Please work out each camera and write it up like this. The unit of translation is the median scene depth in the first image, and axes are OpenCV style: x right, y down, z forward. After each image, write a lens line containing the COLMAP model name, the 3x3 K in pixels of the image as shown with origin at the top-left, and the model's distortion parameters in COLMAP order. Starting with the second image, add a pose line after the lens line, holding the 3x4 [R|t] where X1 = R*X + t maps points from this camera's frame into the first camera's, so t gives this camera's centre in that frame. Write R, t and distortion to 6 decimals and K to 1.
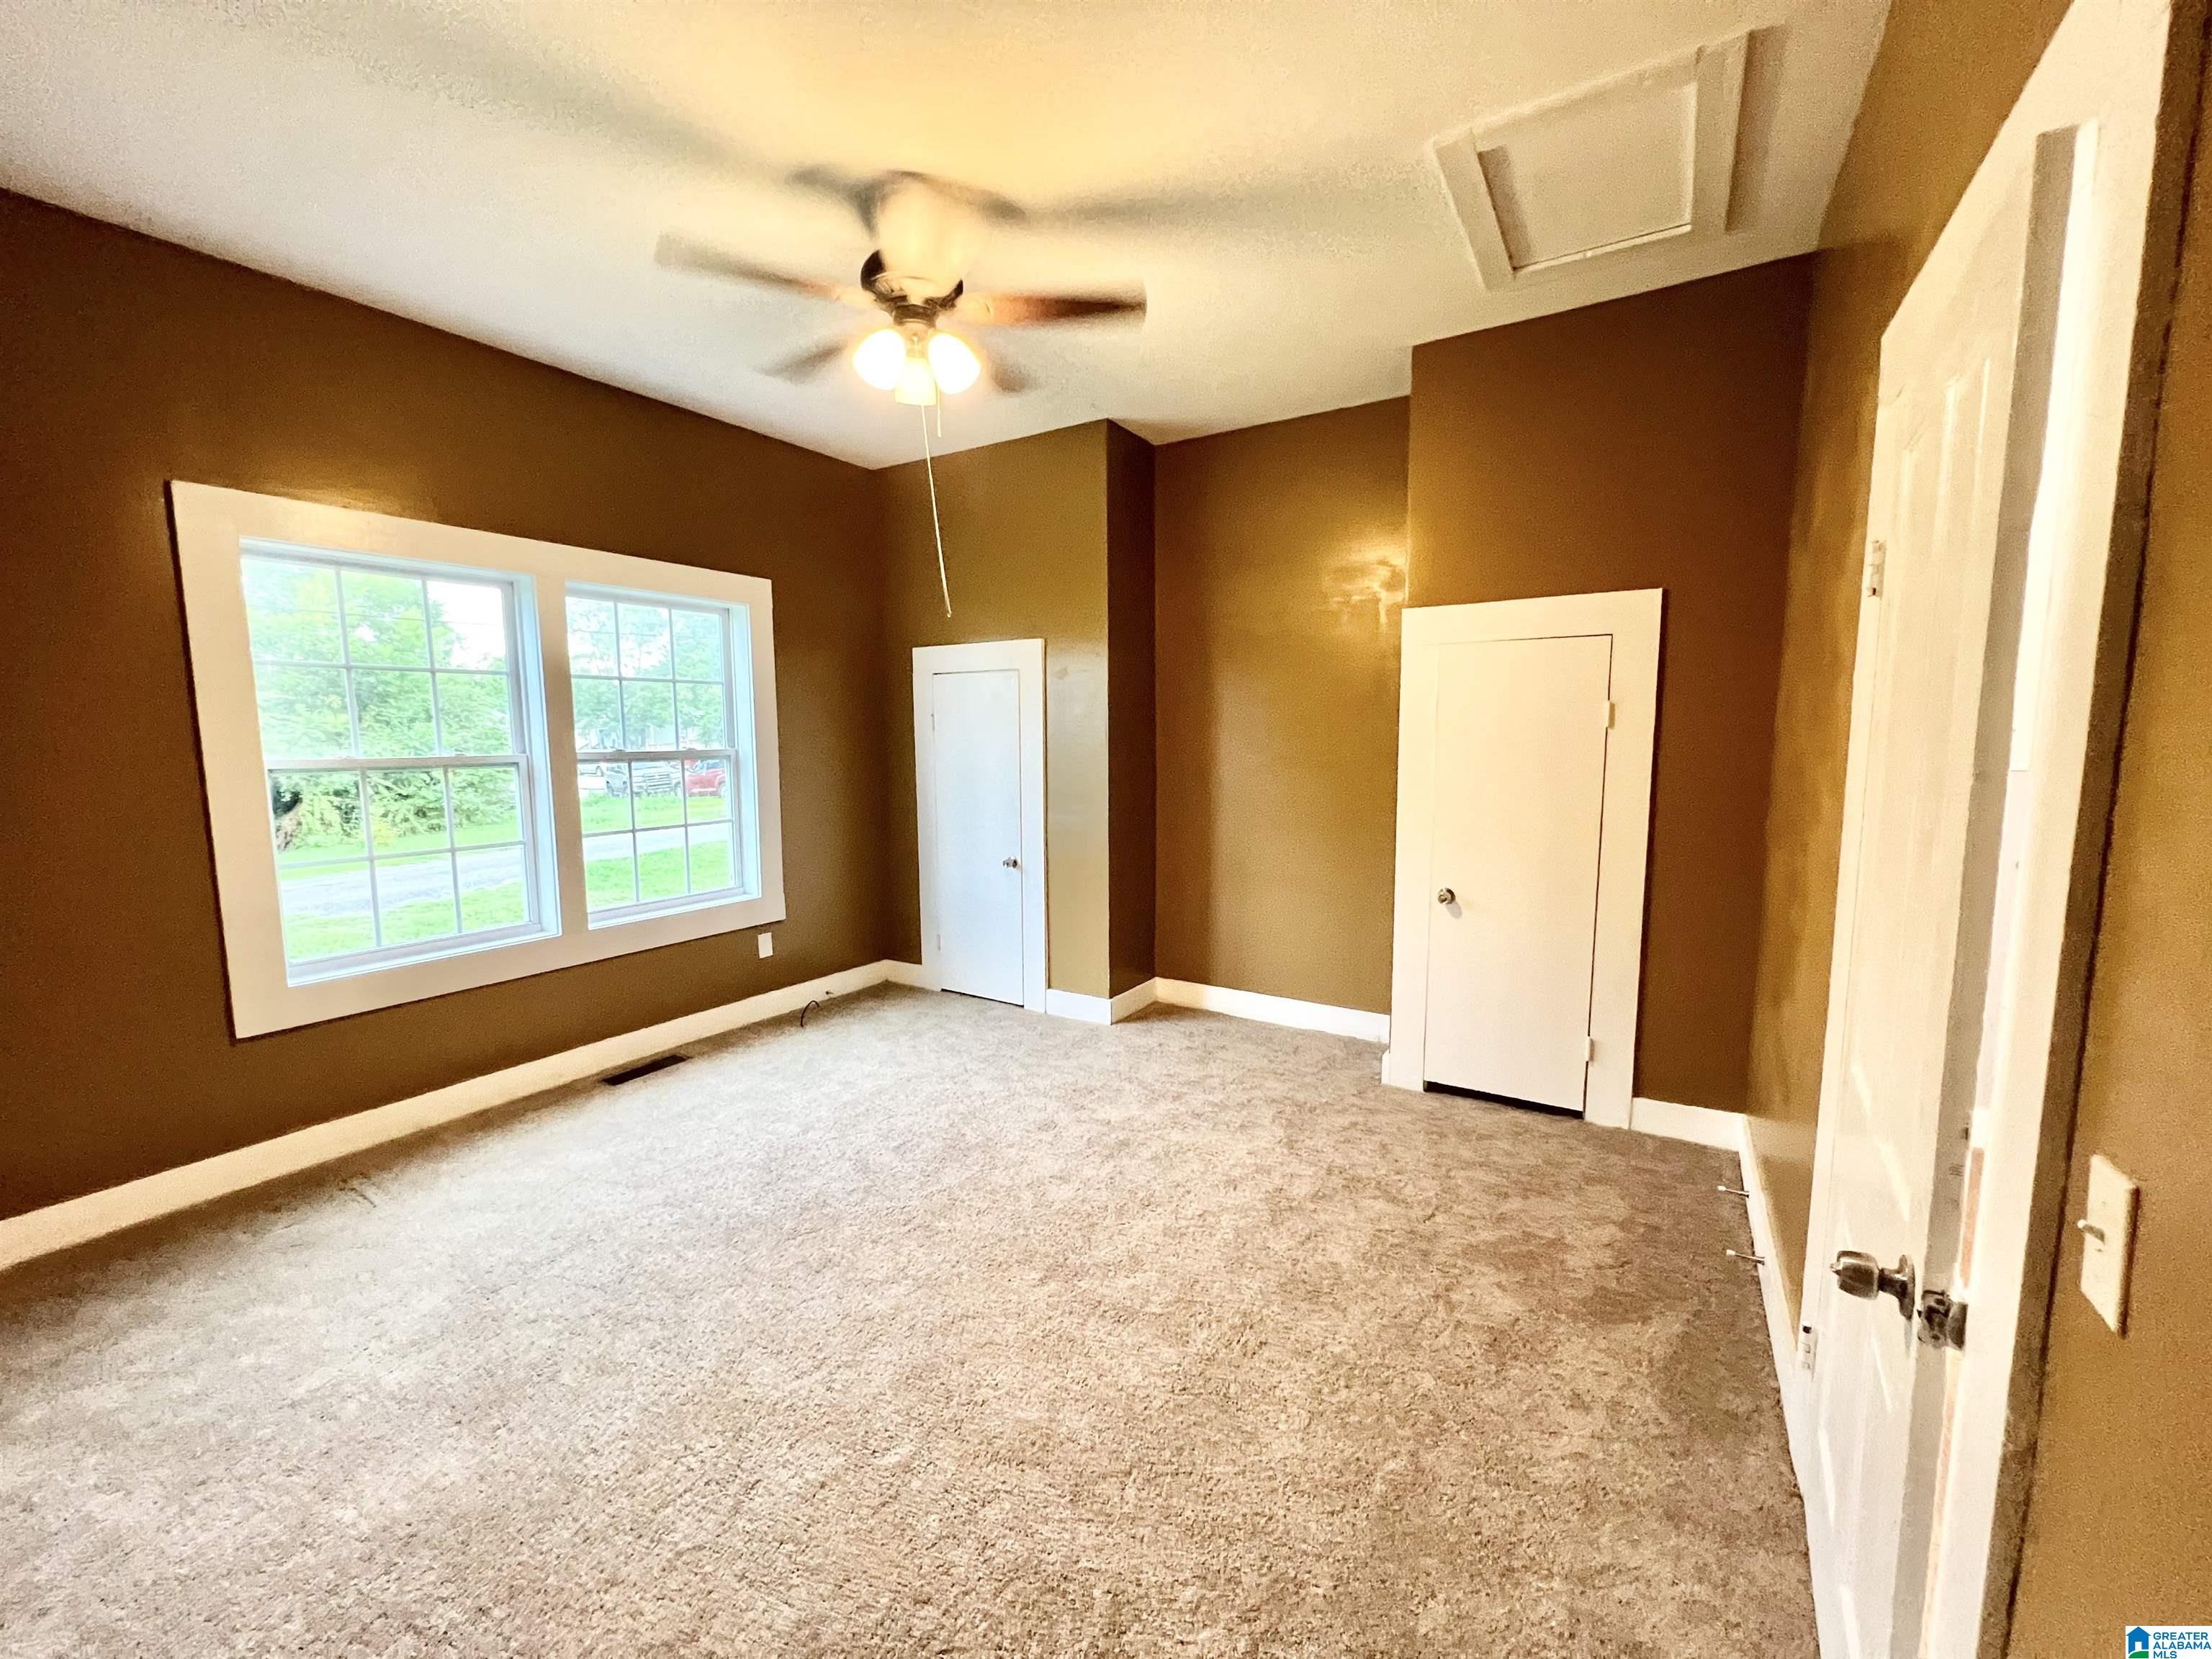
lens RADIAL K [[892.0, 0, 1109.3], [0, 892.0, 830.5], [0, 0, 1]] dist [0.001024, 0.000269]
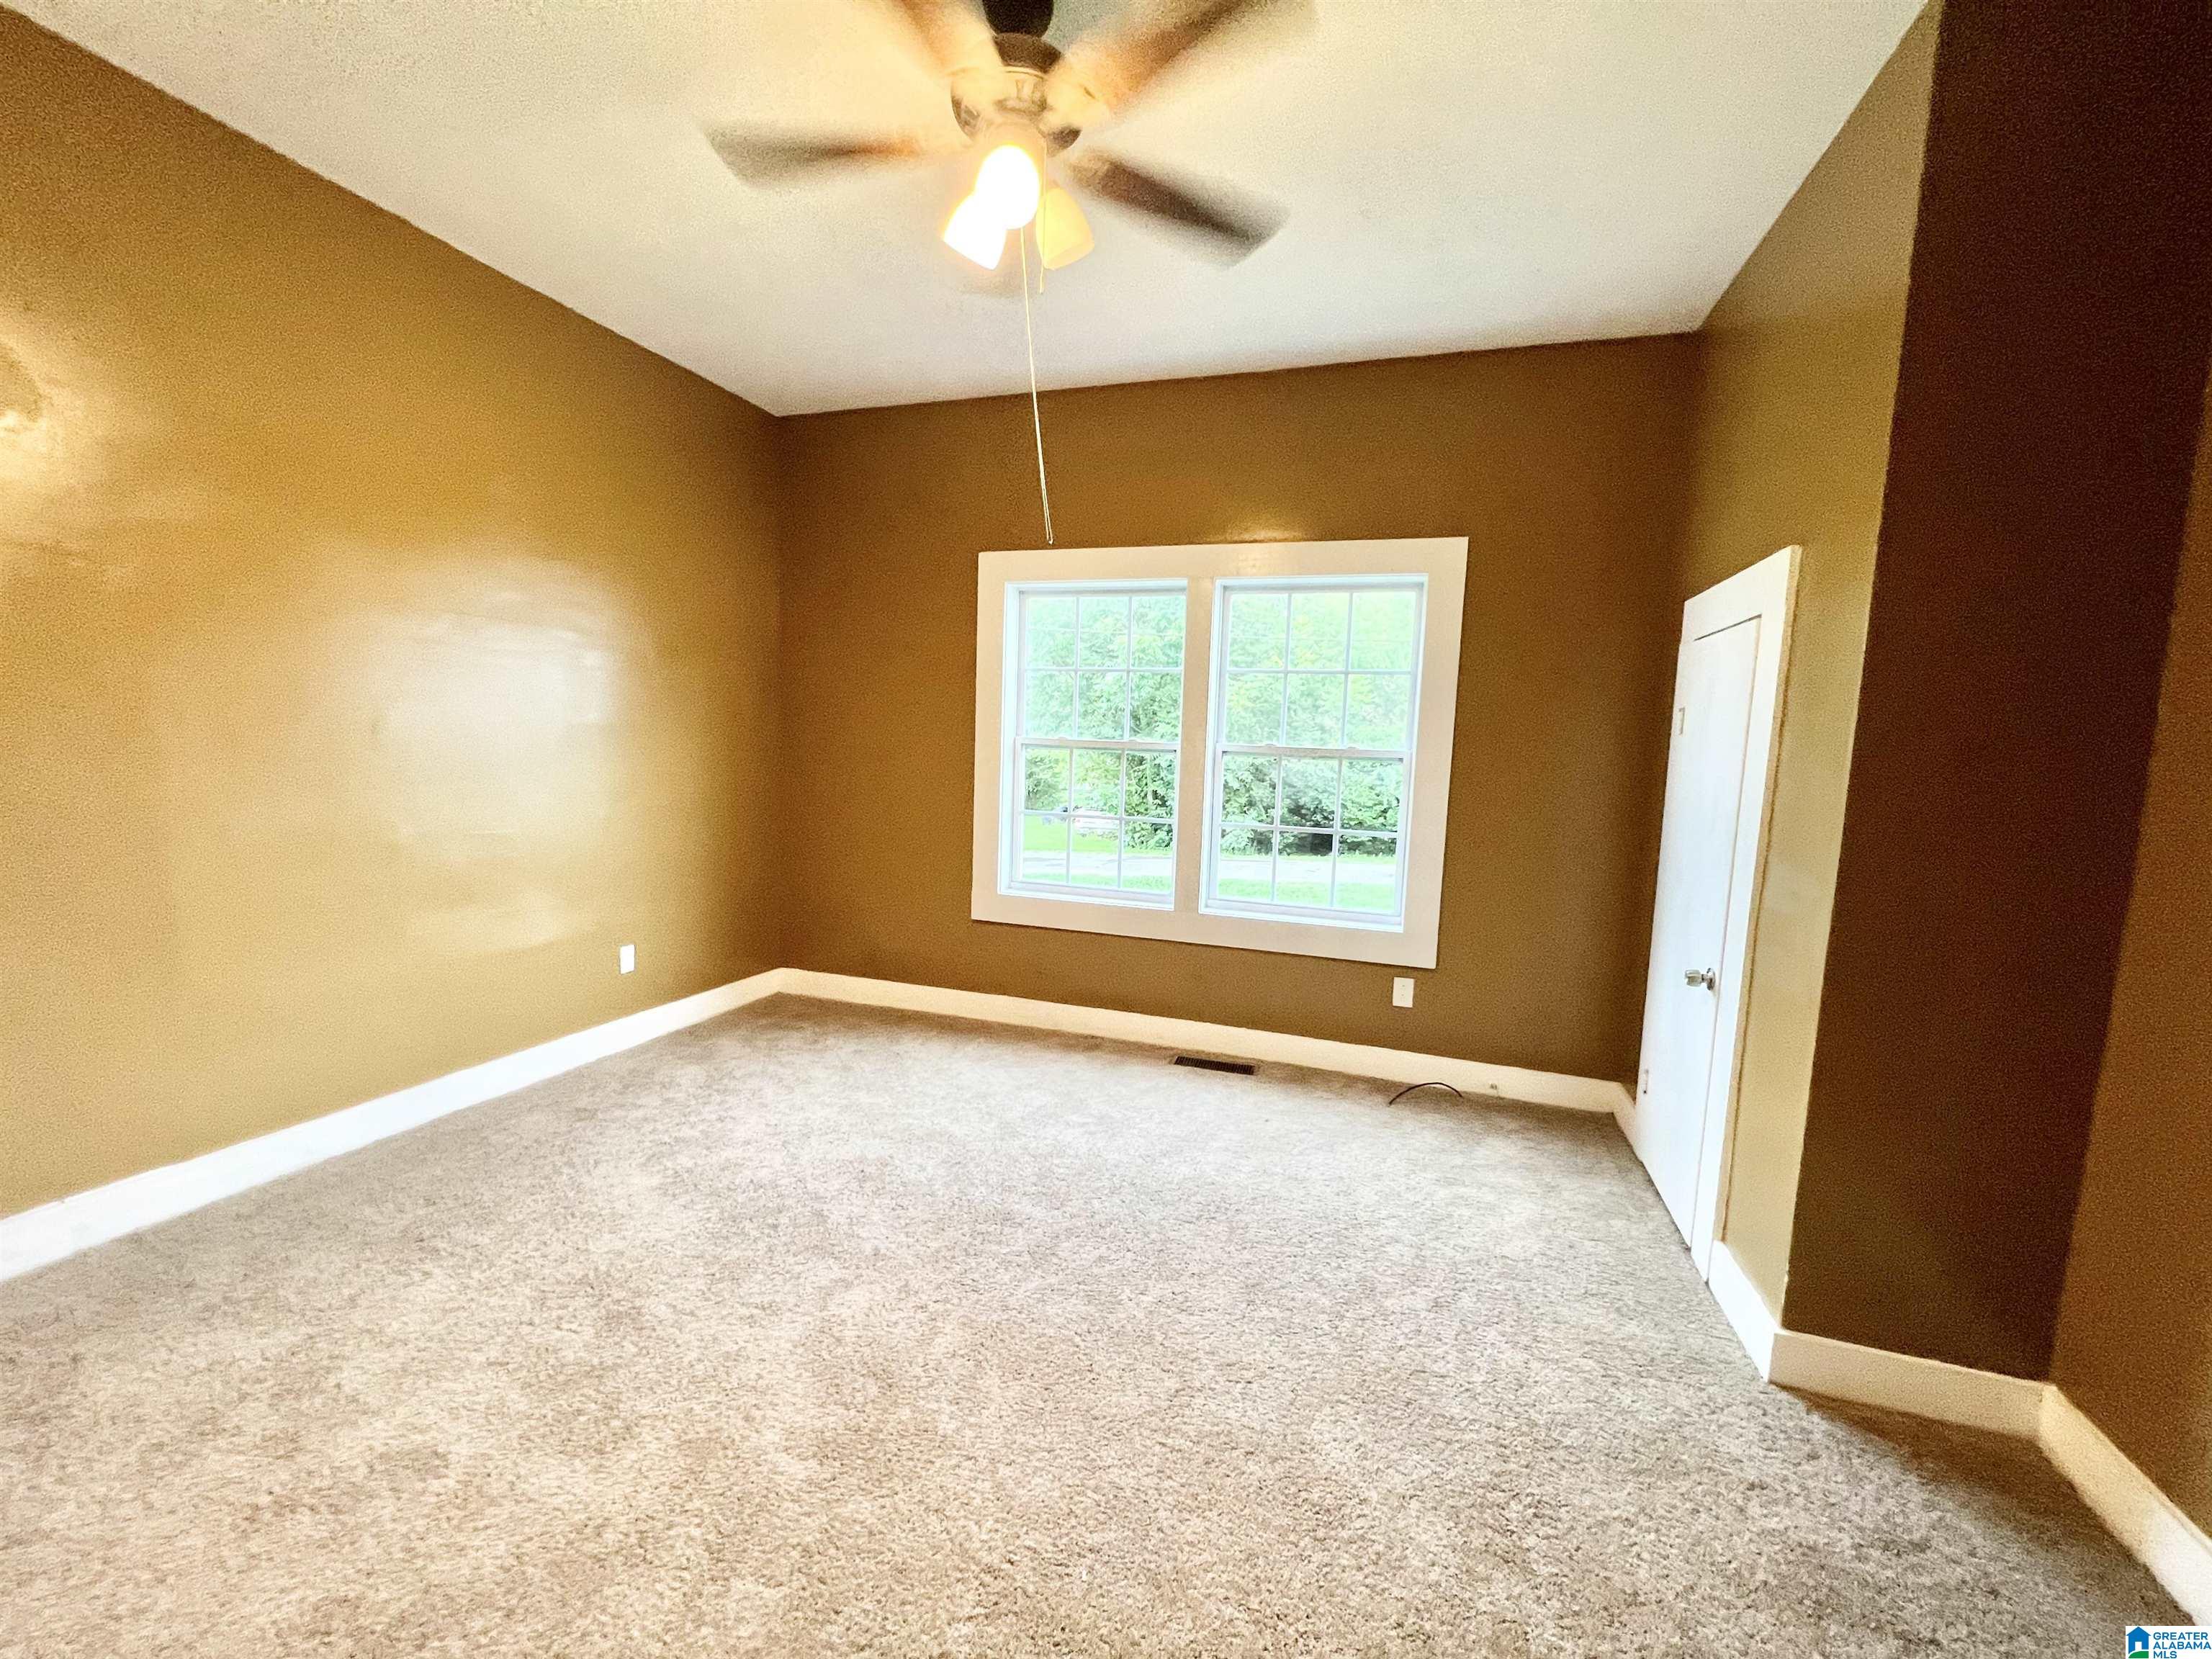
lens RADIAL K [[892.0, 0, 1109.3], [0, 892.0, 830.5], [0, 0, 1]] dist [0.001024, 0.000269]
pose [[0.225095, 0.111367, -0.967951, 0.344519], [-0.143992, 0.986340, 0.079998, -0.045978], [0.963638, 0.121370, 0.238056, 0.564493]]
